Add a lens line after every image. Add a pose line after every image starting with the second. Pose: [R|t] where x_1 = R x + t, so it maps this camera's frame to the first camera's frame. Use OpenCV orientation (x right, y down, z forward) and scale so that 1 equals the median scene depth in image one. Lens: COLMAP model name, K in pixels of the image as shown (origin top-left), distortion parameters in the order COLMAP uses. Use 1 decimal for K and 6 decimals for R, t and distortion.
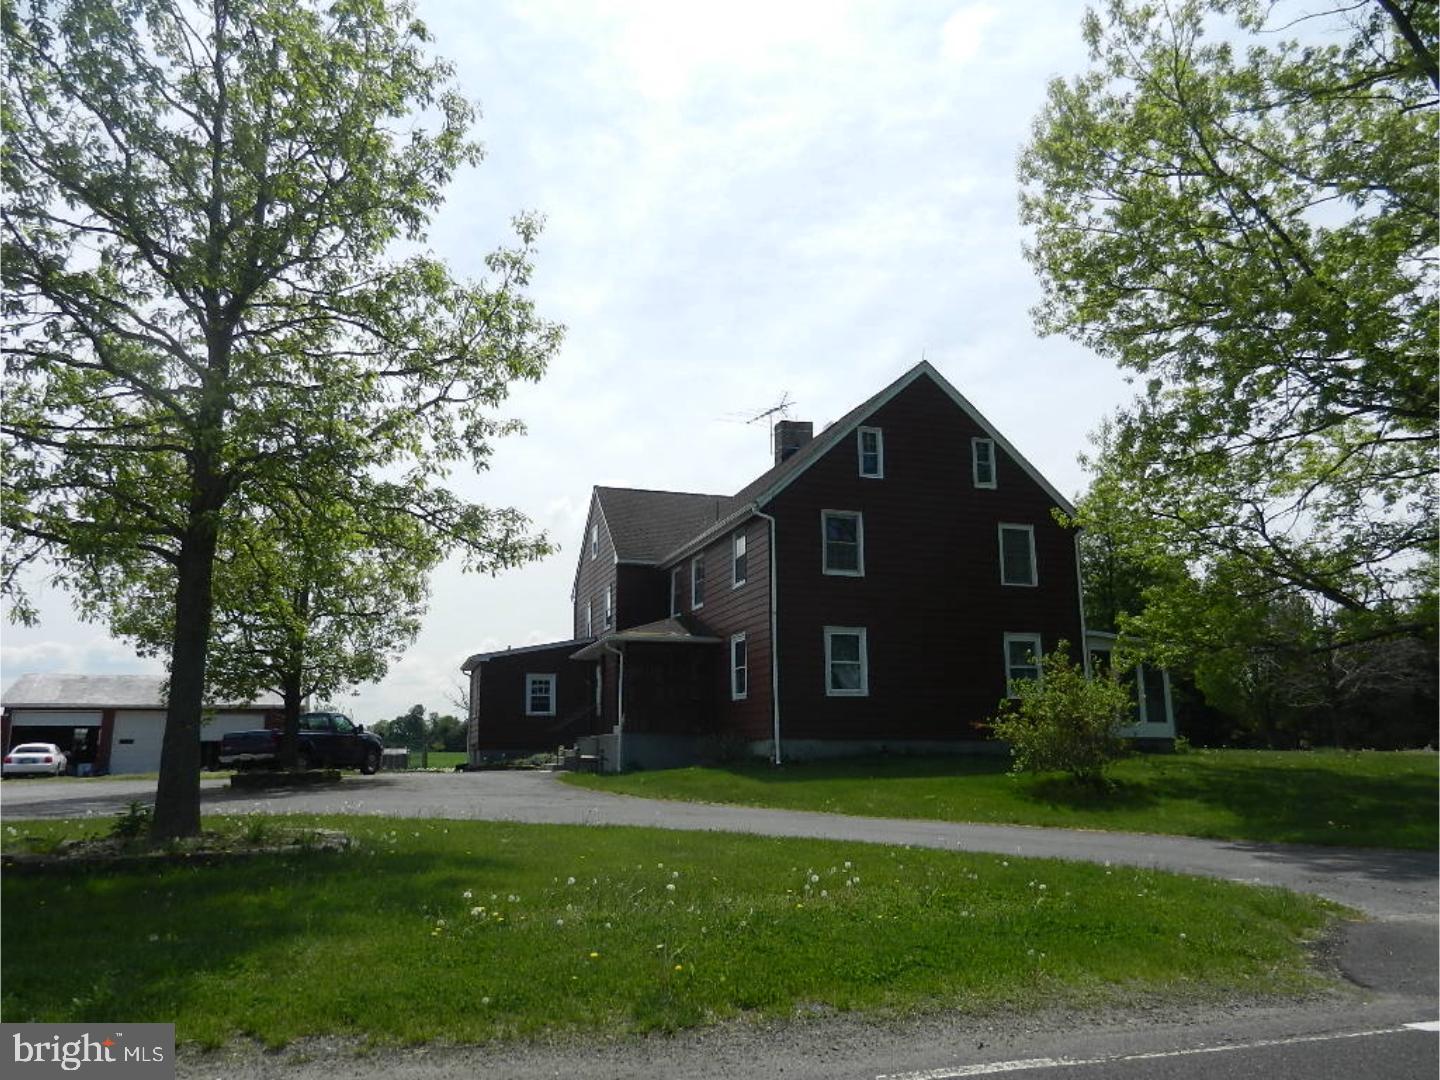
lens RADIAL K [[1071.2, 0, 713.9], [0, 1071.2, 543.7], [0, 0, 1]] dist [0.003603, 0.012424]
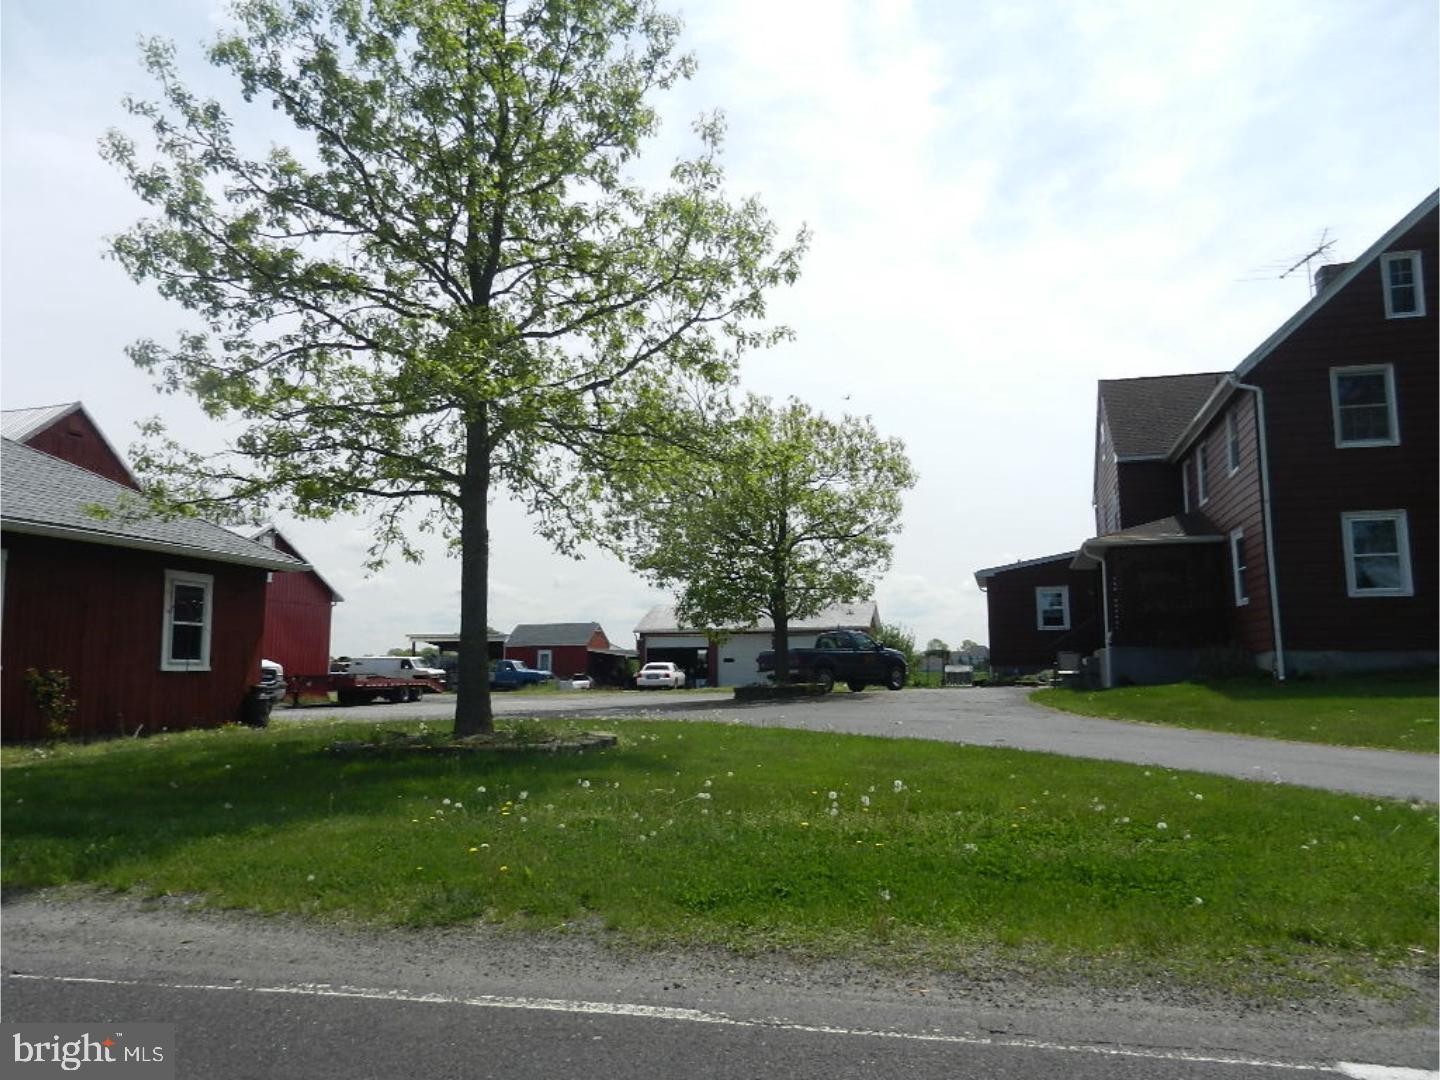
lens RADIAL K [[1071.2, 0, 713.9], [0, 1071.2, 543.7], [0, 0, 1]] dist [0.003603, 0.012424]
pose [[0.843320, -0.065672, -0.533384, 0.123678], [0.105091, 0.993496, 0.043835, 0.013959], [0.527036, -0.093021, 0.844736, 0.056330]]
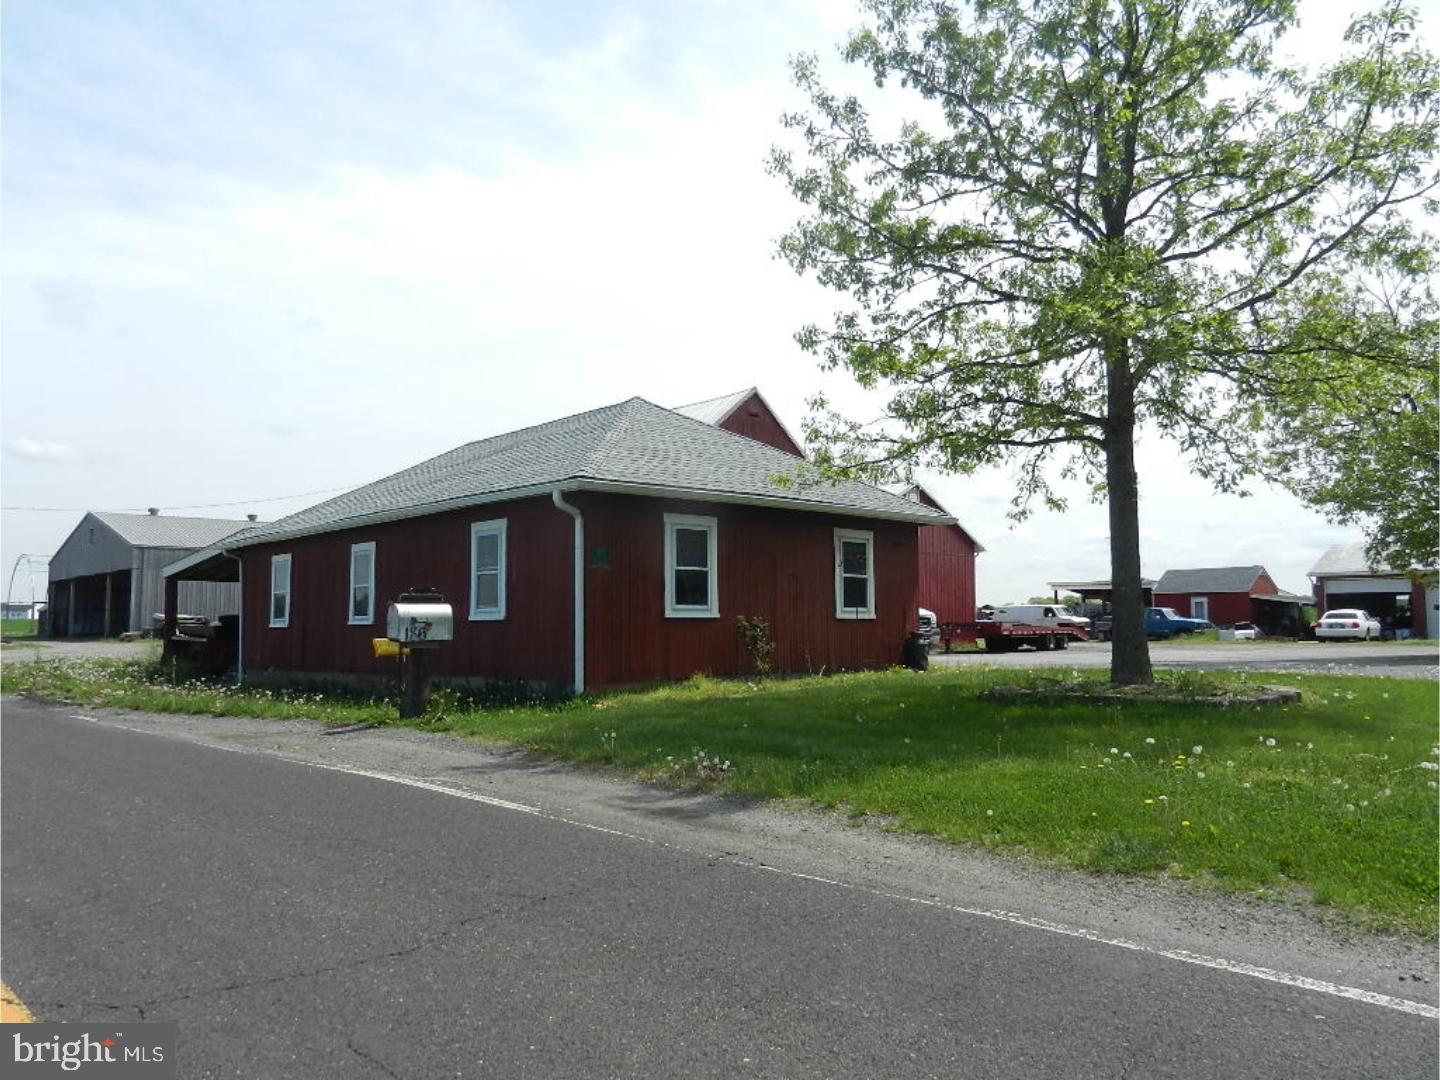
lens RADIAL K [[1071.2, 0, 713.9], [0, 1071.2, 543.7], [0, 0, 1]] dist [0.003603, 0.012424]
pose [[0.411679, -0.064917, -0.909014, 0.123146], [0.174068, 0.984697, 0.008510, 0.013228], [0.894551, -0.161734, 0.416679, 0.052203]]
